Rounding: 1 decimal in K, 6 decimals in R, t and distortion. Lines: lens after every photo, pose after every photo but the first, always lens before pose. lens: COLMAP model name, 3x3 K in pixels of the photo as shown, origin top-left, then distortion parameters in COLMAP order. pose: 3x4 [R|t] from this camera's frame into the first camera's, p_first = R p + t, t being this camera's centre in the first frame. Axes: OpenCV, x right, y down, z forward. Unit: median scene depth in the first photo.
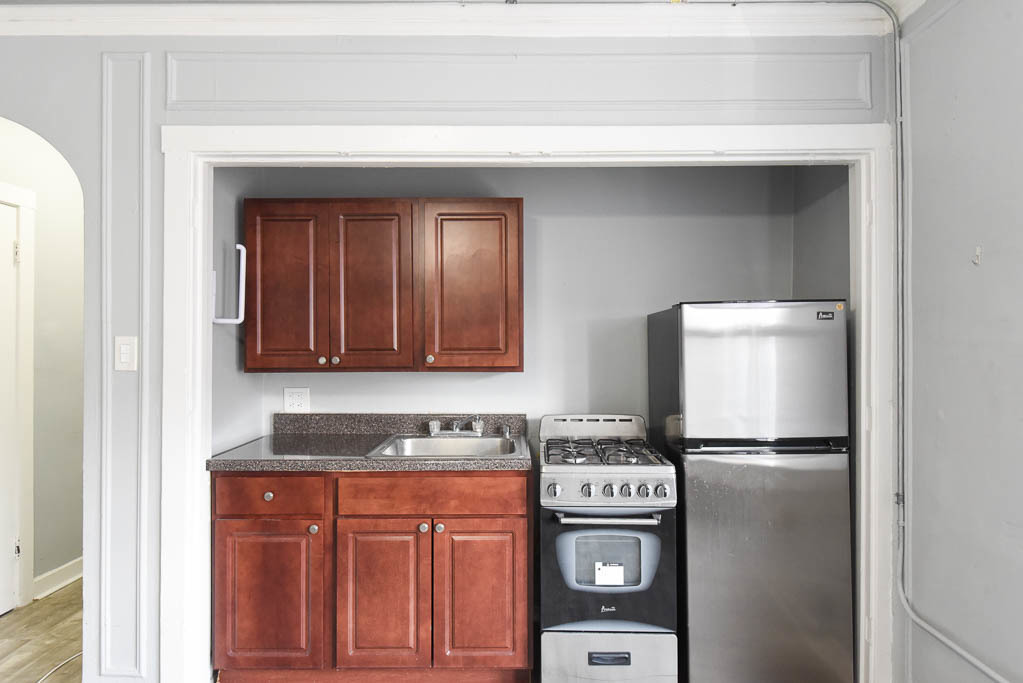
lens RADIAL K [[570.7, 0, 516.6], [0, 570.7, 342.3], [0, 0, 1]] dist [0.018365, -0.015003]
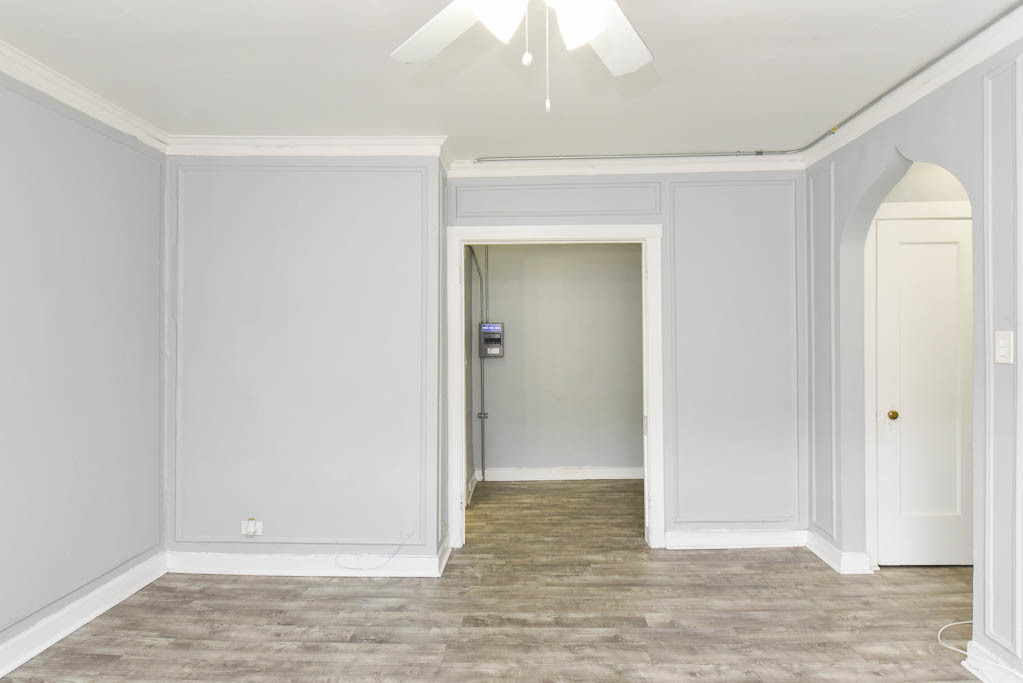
lens RADIAL K [[552.6, 0, 517.3], [0, 552.6, 341.6], [0, 0, 1]] dist [0.015323, -0.013127]
pose [[-0.013142, 0.002366, -0.999911, 0.346786], [0.011753, 0.999928, 0.002212, -0.002809], [0.999845, -0.011723, -0.013169, 0.105080]]
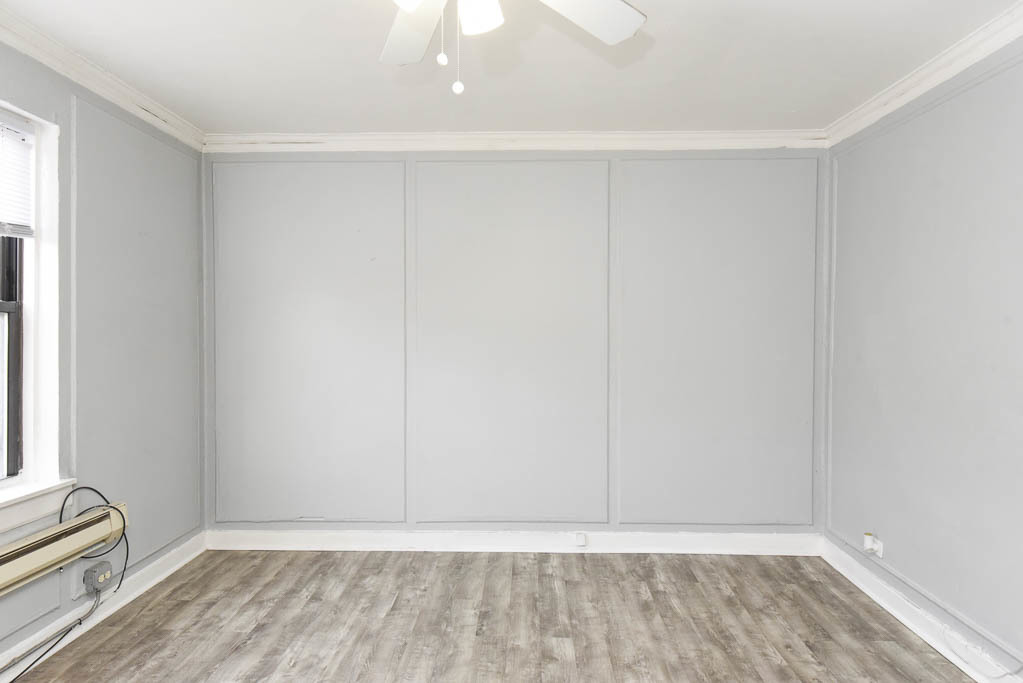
lens RADIAL K [[556.6, 0, 511.5], [0, 556.6, 341.5], [0, 0, 1]] dist [0.015713, -0.013260]
pose [[-0.999823, -0.000788, 0.018809, -0.321768], [-0.000612, 0.999956, 0.009338, 0.000204], [-0.018815, 0.009325, -0.999779, 0.714889]]
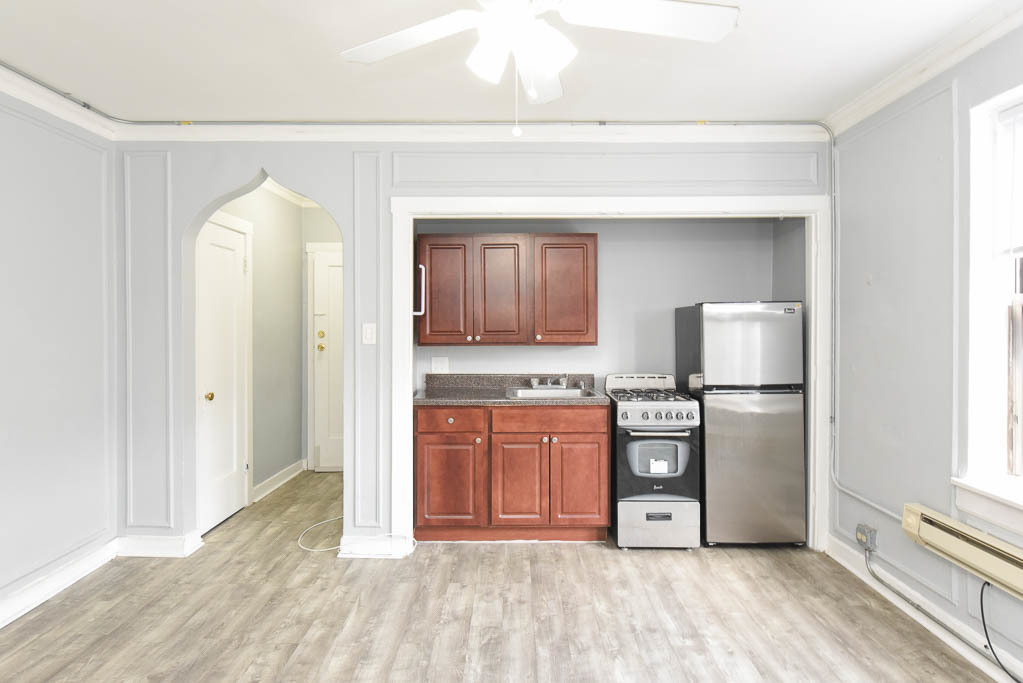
lens RADIAL K [[562.5, 0, 511.7], [0, 562.5, 328.8], [0, 0, 1]] dist [0.017399, -0.013594]
pose [[0.999991, -0.000226, 0.004226, -0.262691], [0.000185, 0.999952, 0.009768, -0.010087], [-0.004228, -0.009767, 0.999943, -0.608867]]
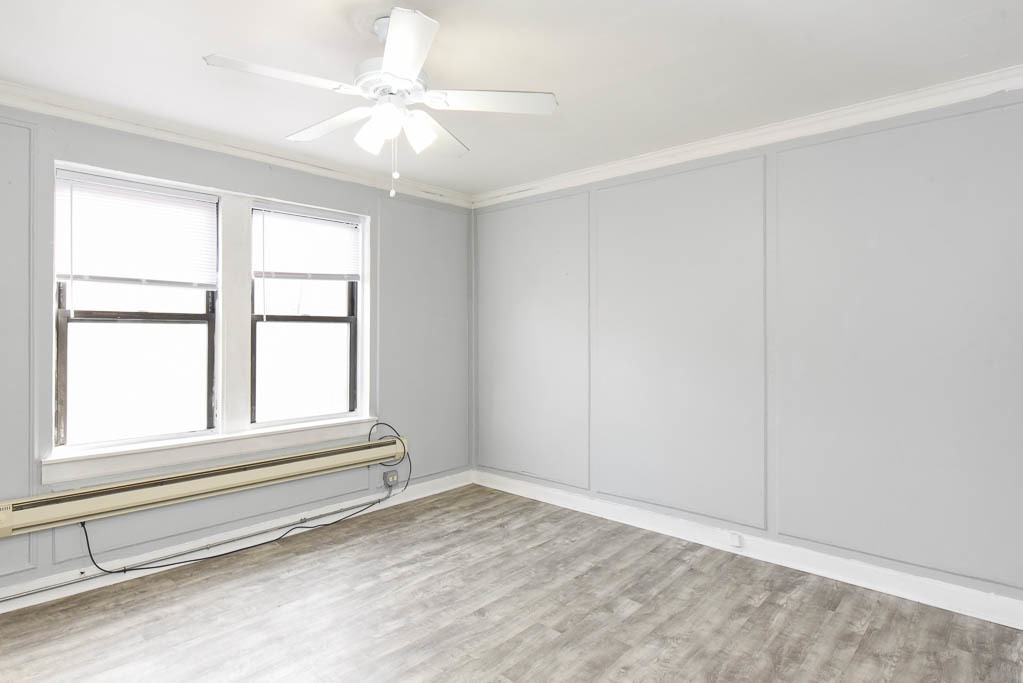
lens RADIAL K [[552.5, 0, 509.4], [0, 552.5, 336.3], [0, 0, 1]] dist [0.015627, -0.011949]
pose [[-0.740056, -0.005032, 0.672526, -1.081938], [-0.003024, 0.999987, 0.004155, -0.005276], [-0.672538, 0.001041, -0.740062, 0.727776]]
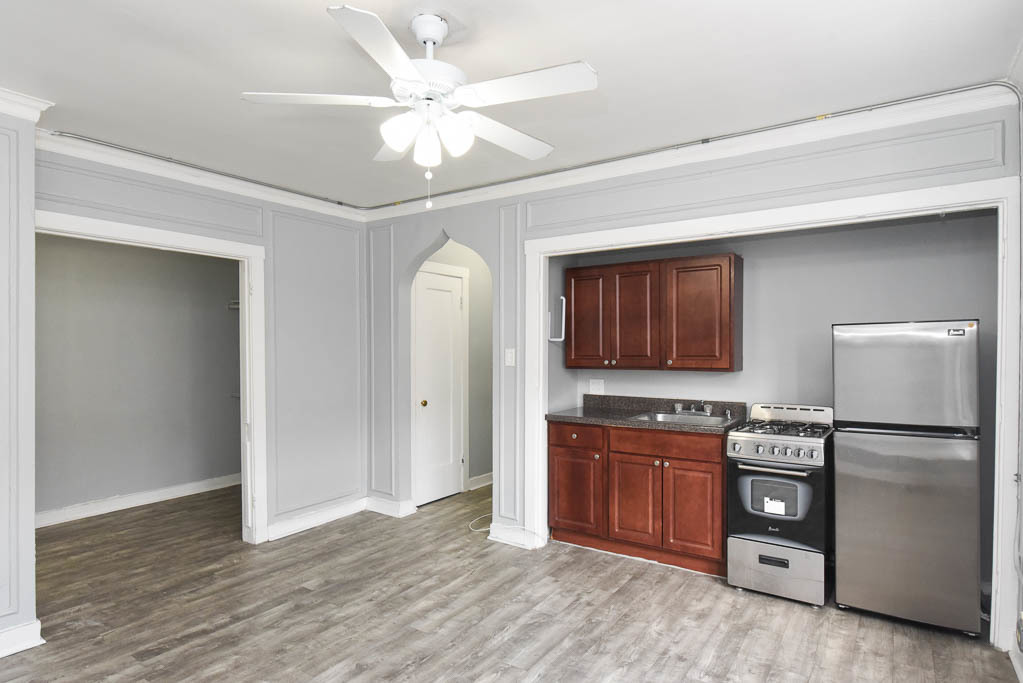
lens RADIAL K [[566.7, 0, 516.9], [0, 566.7, 357.0], [0, 0, 1]] dist [0.019334, -0.015060]
pose [[0.832626, 0.007951, -0.553778, 0.409948], [0.002283, 0.999839, 0.017788, -0.015829], [0.553831, -0.016075, 0.832474, -0.596254]]
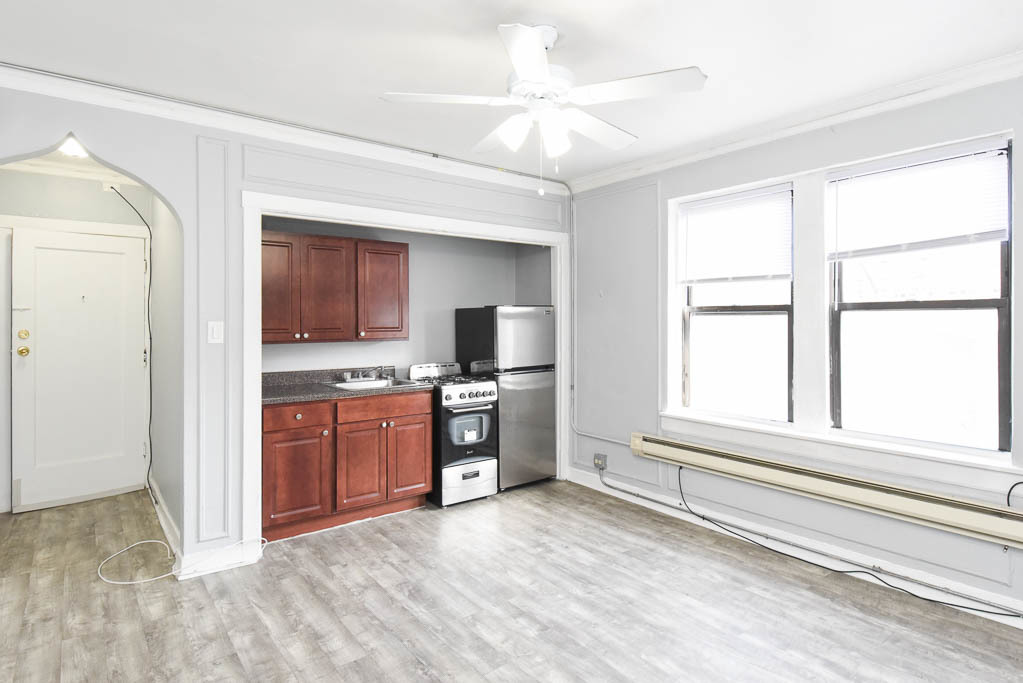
lens RADIAL K [[560.1, 0, 511.3], [0, 560.1, 319.8], [0, 0, 1]] dist [0.004912, -0.001863]
pose [[0.781290, 0.001633, 0.624166, -0.963846], [-0.001889, 0.999998, -0.000251, -0.015575], [-0.624165, -0.000983, 0.781292, -0.665492]]
